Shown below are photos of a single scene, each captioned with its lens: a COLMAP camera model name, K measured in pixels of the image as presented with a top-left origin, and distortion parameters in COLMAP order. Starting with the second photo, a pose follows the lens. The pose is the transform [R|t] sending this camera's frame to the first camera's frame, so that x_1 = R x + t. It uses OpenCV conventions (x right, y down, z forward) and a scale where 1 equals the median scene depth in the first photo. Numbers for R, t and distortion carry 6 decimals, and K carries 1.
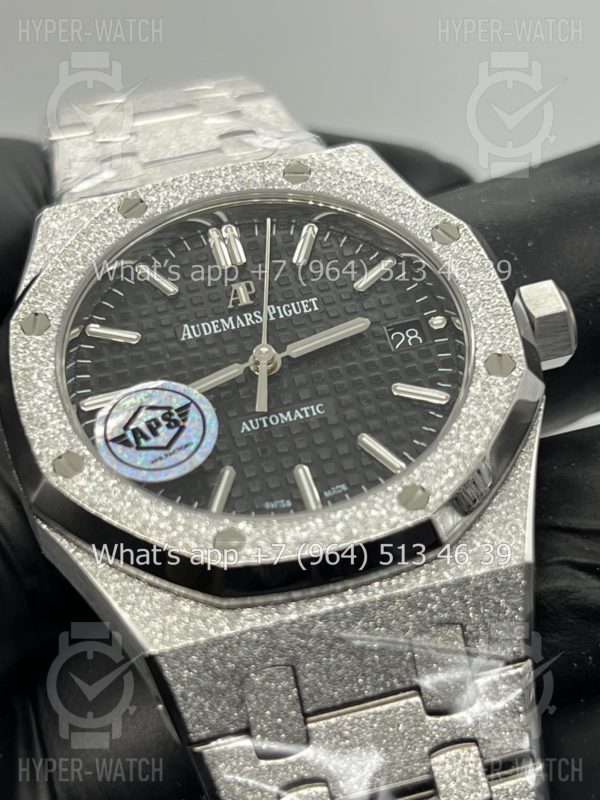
lens RADIAL K [[1880.9, 0, 300.0], [0, 1880.9, 400.0], [0, 0, 1]] dist [0.252198, -0.215262]
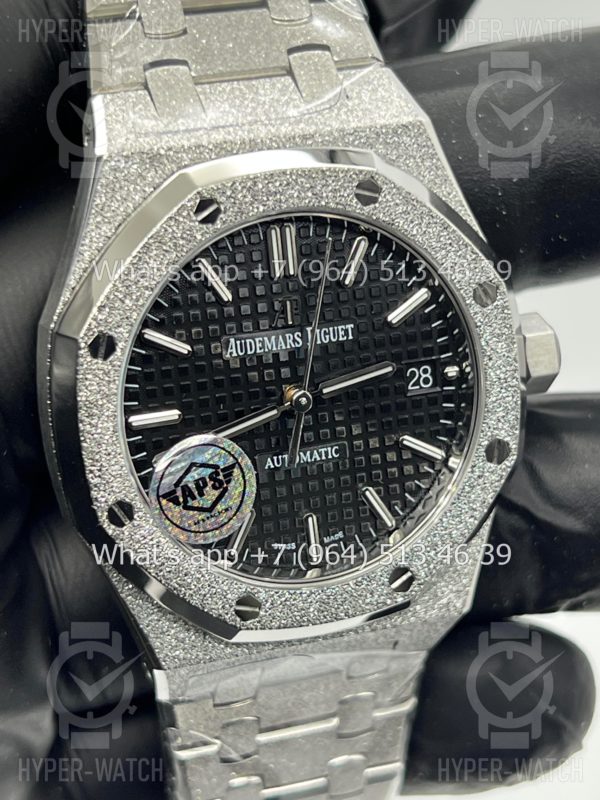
lens RADIAL K [[1880.9, 0, 300.0], [0, 1880.9, 400.0], [0, 0, 1]] dist [0.252198, -0.215262]
pose [[0.929056, 0.109070, 0.353494, -0.412226], [-0.322358, 0.707480, 0.628934, -0.721866], [-0.181492, -0.698267, 0.692448, 0.256059]]
